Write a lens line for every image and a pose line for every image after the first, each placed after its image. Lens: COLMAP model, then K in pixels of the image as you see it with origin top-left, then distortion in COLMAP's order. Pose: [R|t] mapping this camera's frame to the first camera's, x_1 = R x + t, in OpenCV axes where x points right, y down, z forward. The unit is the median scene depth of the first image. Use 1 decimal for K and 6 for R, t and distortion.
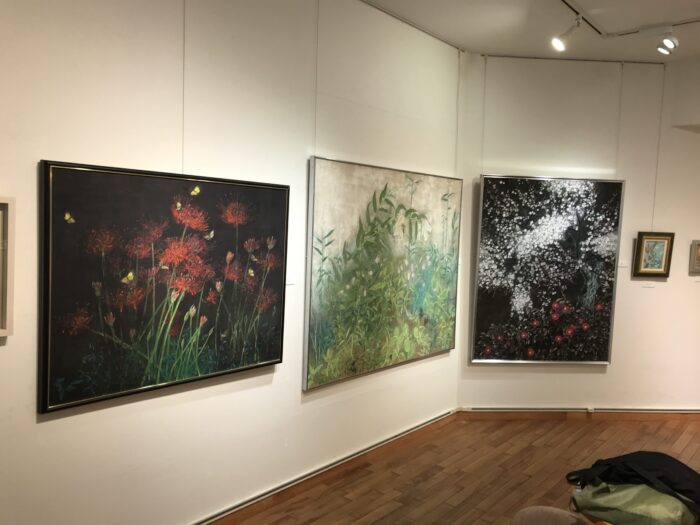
lens RADIAL K [[565.8, 0, 348.4], [0, 565.8, 260.0], [0, 0, 1]] dist [0.030988, 0.007547]
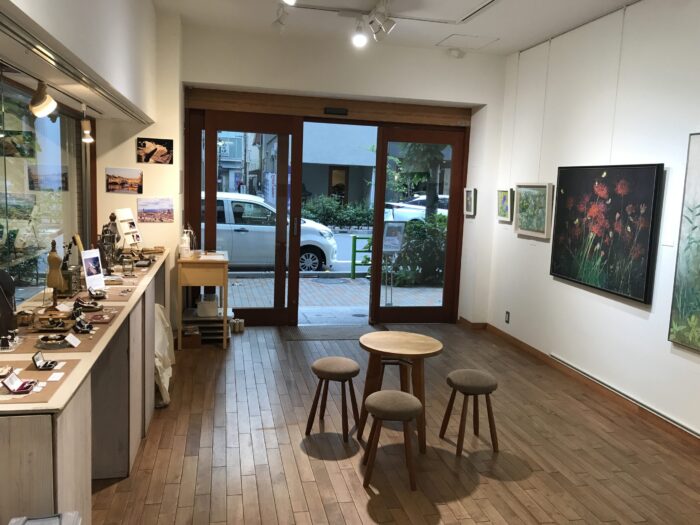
lens RADIAL K [[565.8, 0, 349.6], [0, 565.8, 261.8], [0, 0, 1]] dist [0.030988, 0.007547]
pose [[-0.601919, 0.059600, -0.796330, 1.449193], [-0.102381, 0.983222, 0.150974, -0.042345], [0.791967, 0.172403, -0.585718, 1.346859]]
